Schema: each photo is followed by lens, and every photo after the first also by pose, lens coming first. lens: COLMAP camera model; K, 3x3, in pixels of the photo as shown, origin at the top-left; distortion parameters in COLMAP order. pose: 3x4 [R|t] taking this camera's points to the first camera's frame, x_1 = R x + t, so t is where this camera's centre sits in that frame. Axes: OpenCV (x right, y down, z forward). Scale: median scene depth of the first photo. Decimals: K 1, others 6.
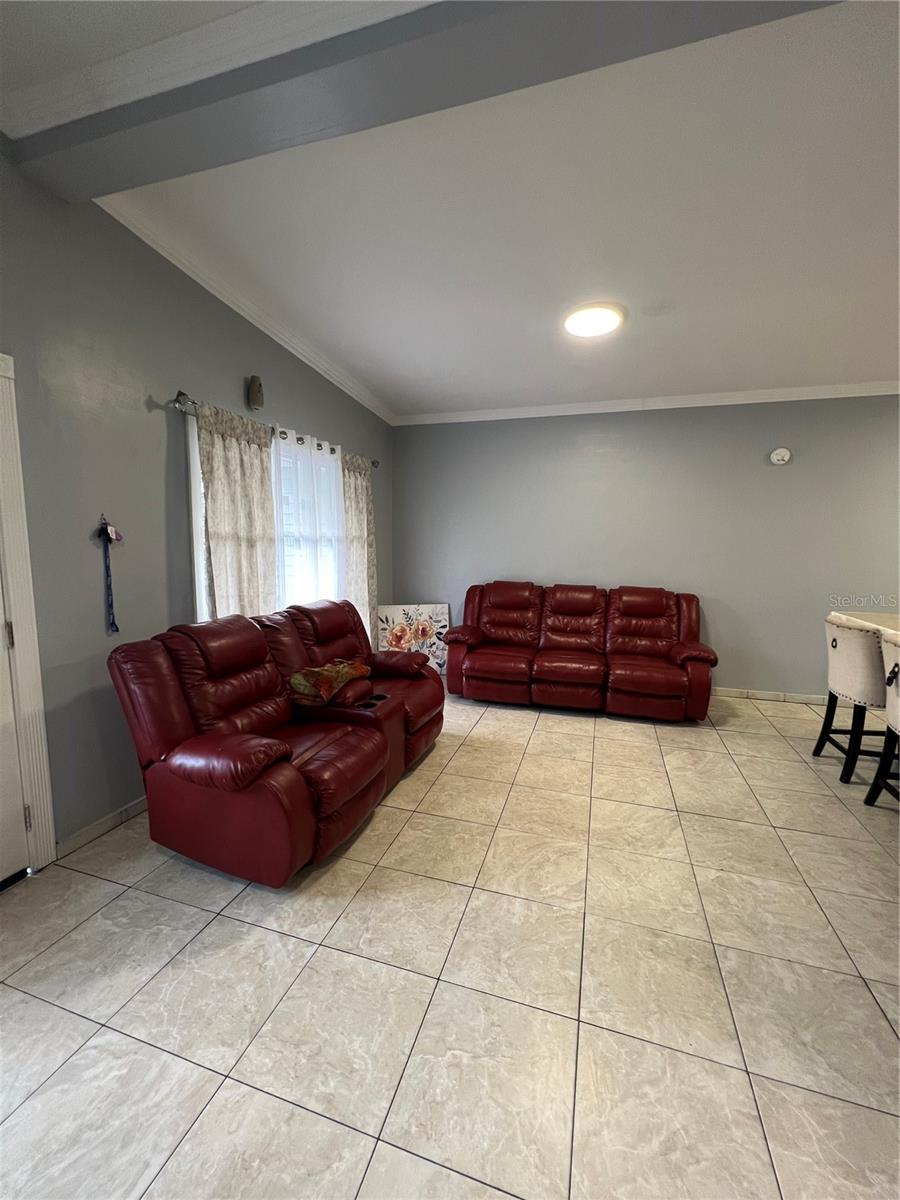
lens RADIAL K [[478.9, 0, 455.0], [0, 478.9, 596.8], [0, 0, 1]] dist [-0.003968, -0.000390]
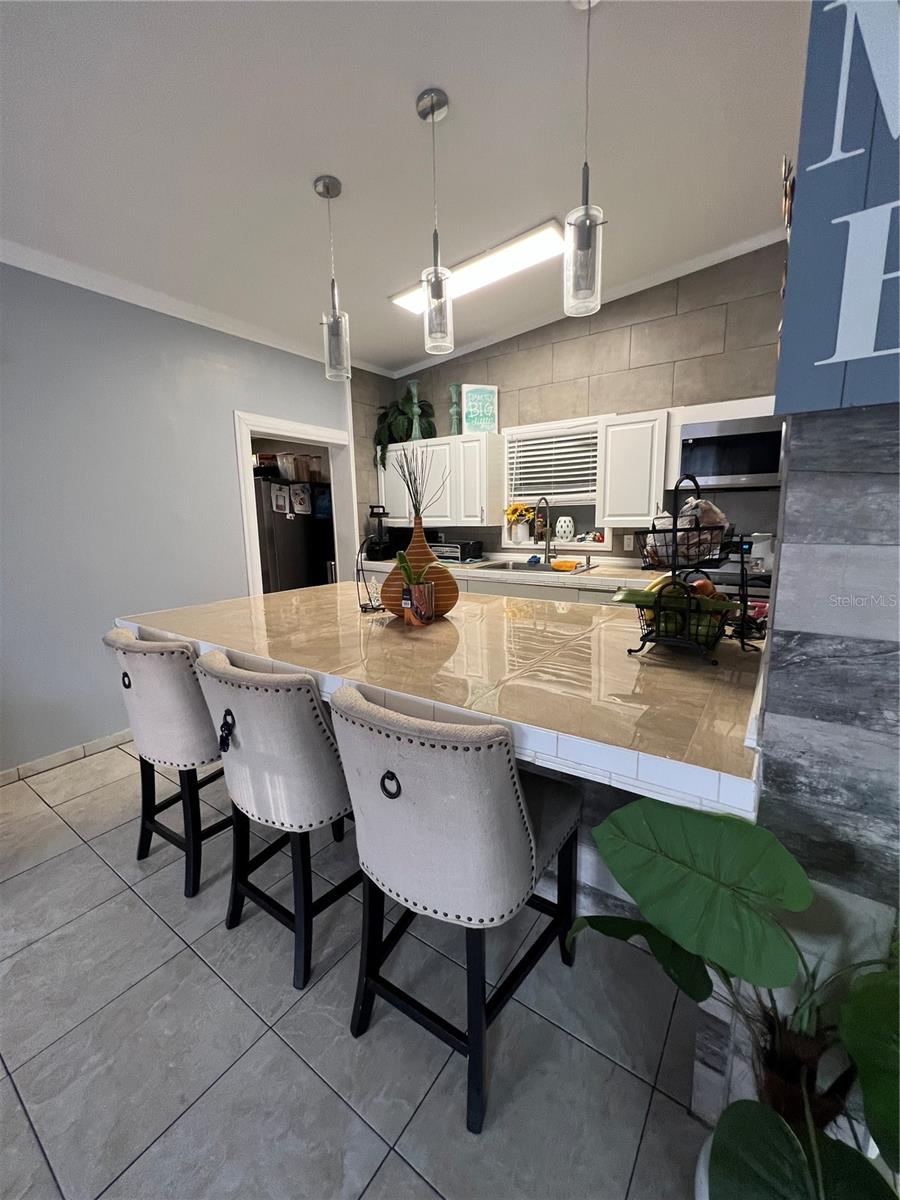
lens RADIAL K [[485.8, 0, 447.0], [0, 485.8, 598.5], [0, 0, 1]] dist [-0.002993, -0.000228]
pose [[0.315302, -0.177132, 0.932314, 0.399848], [0.133154, 0.980965, 0.141344, -0.030197], [-0.939603, 0.079575, 0.332886, 0.447840]]
